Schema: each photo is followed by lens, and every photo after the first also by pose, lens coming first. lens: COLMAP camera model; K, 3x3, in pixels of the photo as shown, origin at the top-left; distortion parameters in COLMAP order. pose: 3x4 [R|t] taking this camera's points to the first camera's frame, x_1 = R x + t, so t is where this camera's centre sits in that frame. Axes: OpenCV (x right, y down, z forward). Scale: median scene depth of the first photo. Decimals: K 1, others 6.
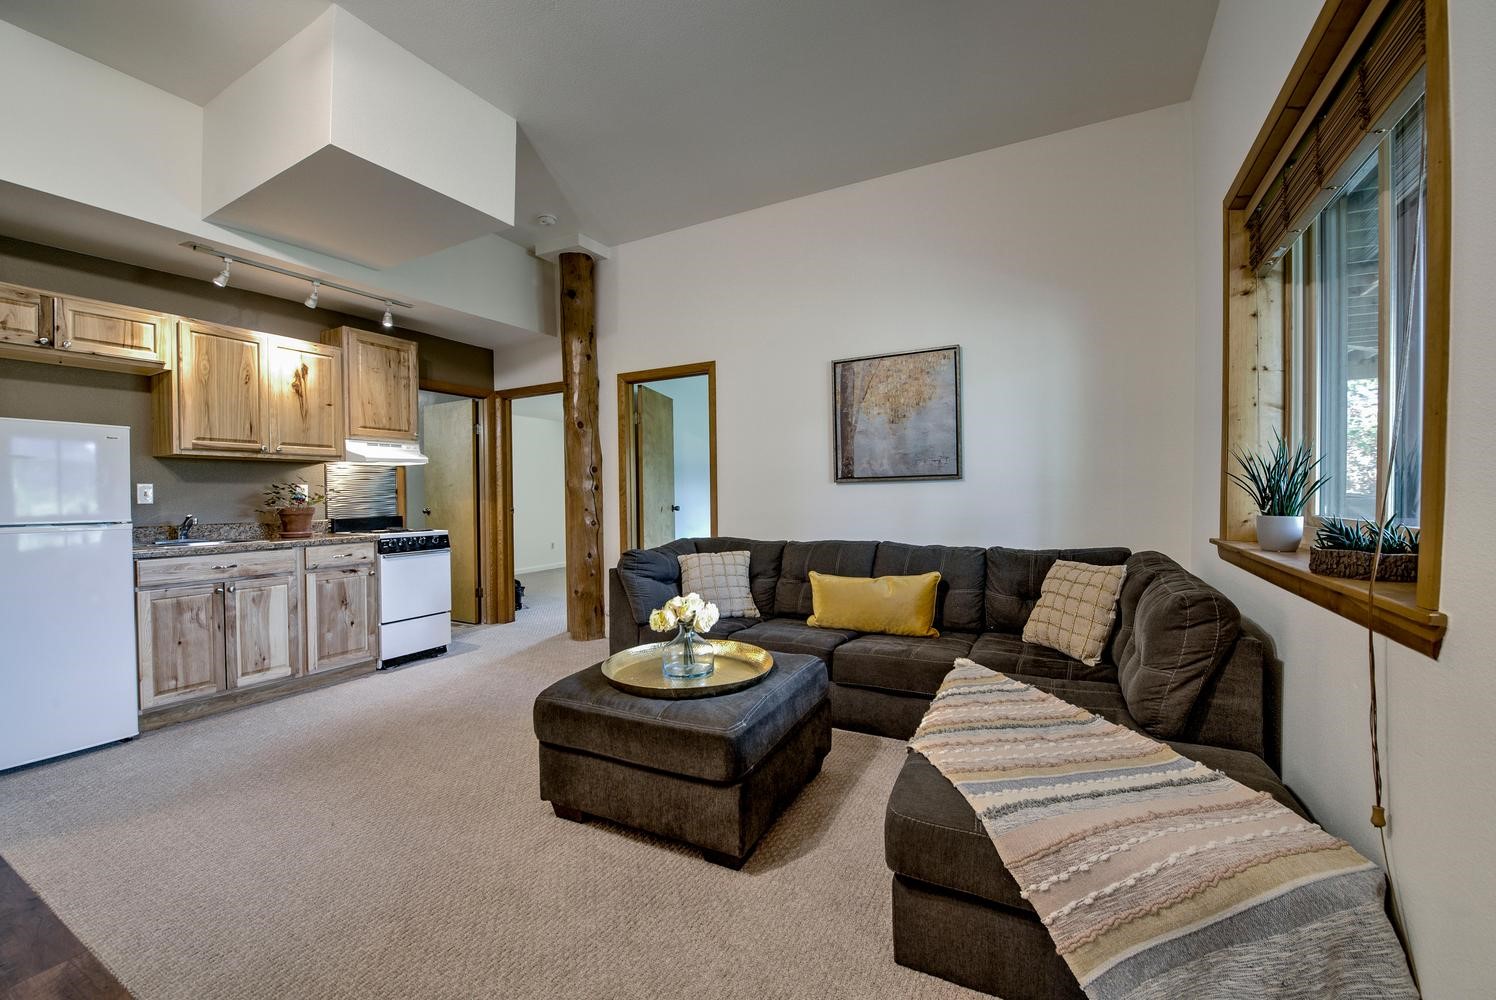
lens RADIAL K [[604.9, 0, 745.2], [0, 604.9, 501.4], [0, 0, 1]] dist [-0.017623, -0.000860]
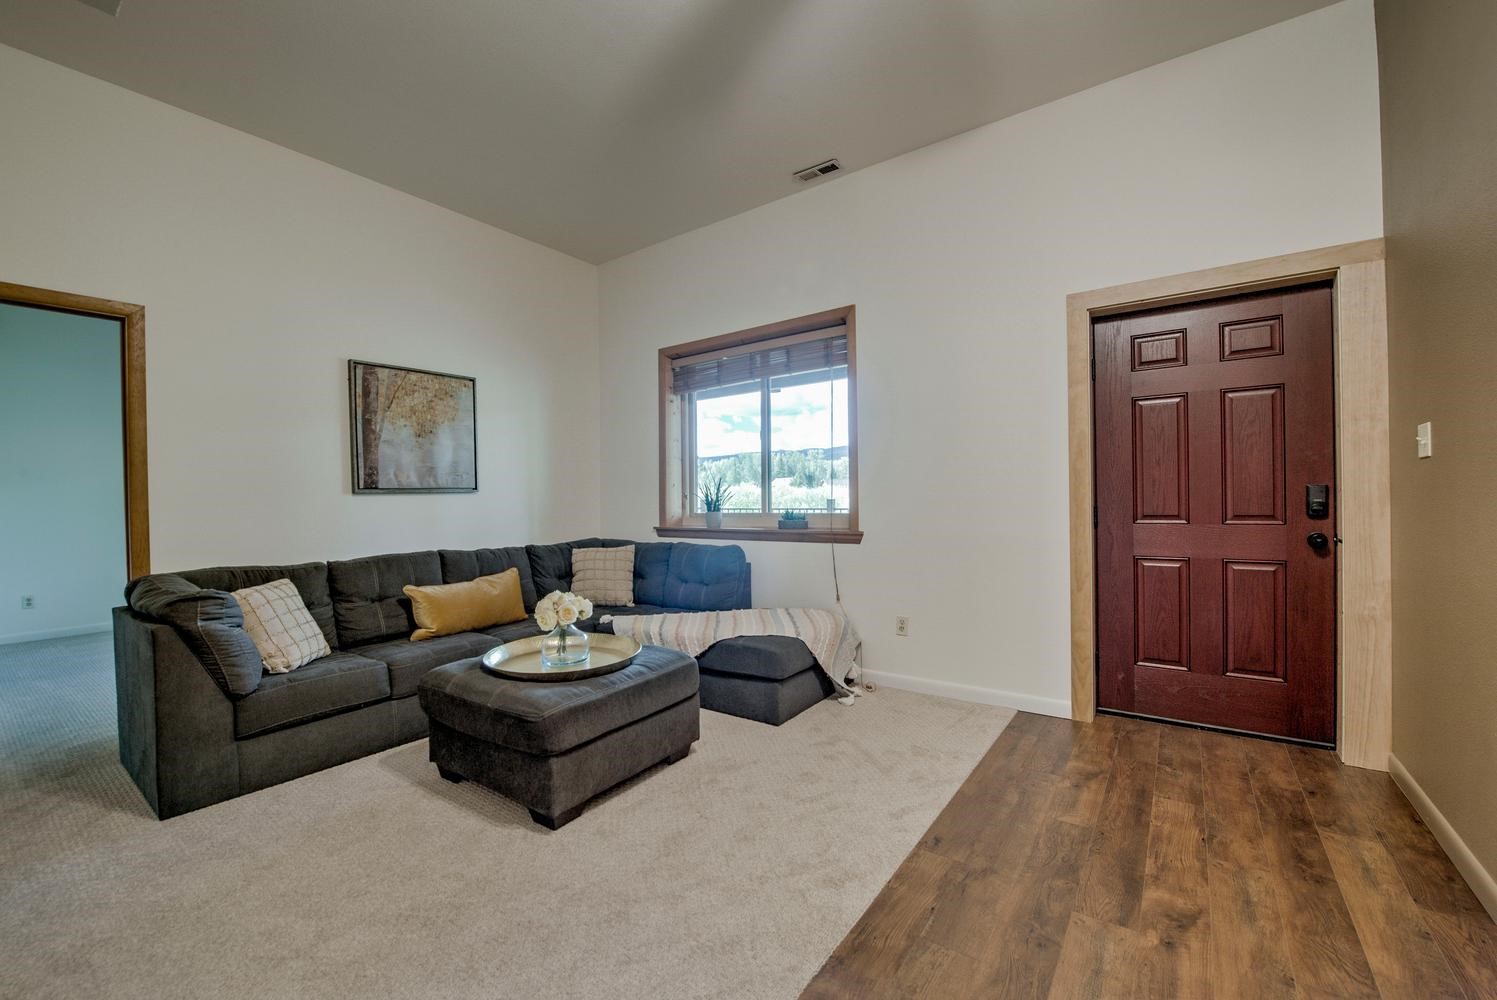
lens RADIAL K [[605.3, 0, 745.7], [0, 605.3, 501.4], [0, 0, 1]] dist [-0.017623, -0.000860]
pose [[0.136653, 0.005833, 0.990602, -0.811606], [0.026555, 0.999602, -0.009550, 0.006430], [-0.990263, 0.027611, 0.136444, 0.357789]]
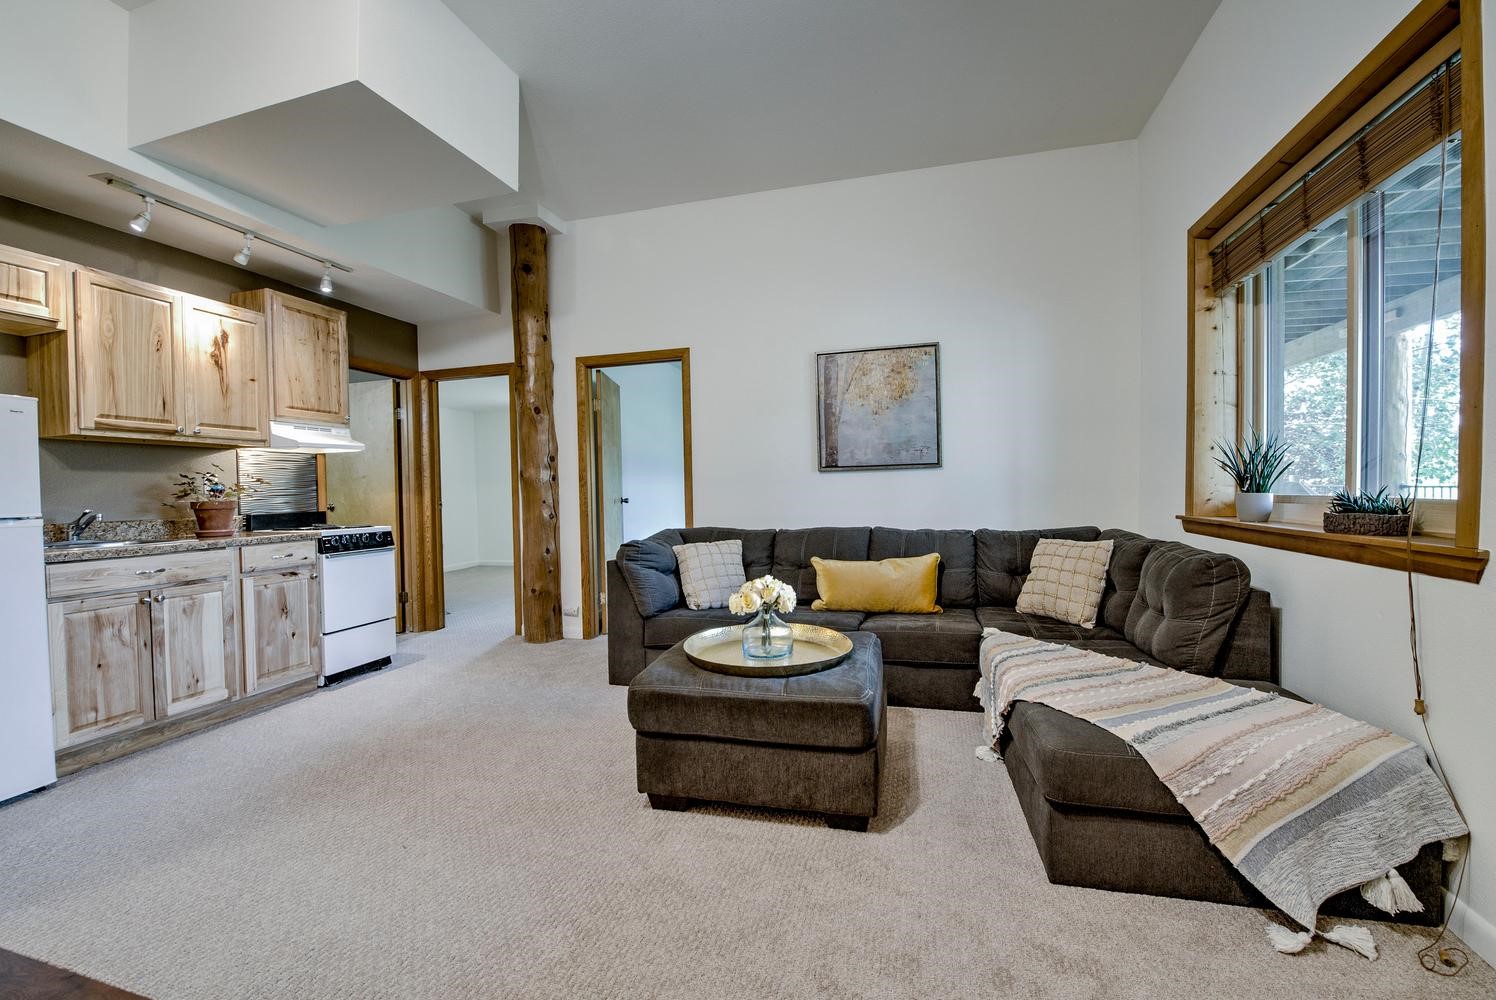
lens RADIAL K [[626.4, 0, 742.6], [0, 626.4, 500.5], [0, 0, 1]] dist [-0.016139, -0.000785]
pose [[0.976247, -0.009957, 0.216430, -0.252922], [0.009231, 0.999948, 0.004365, 0.014923], [-0.216462, -0.002264, 0.976288, -0.010388]]
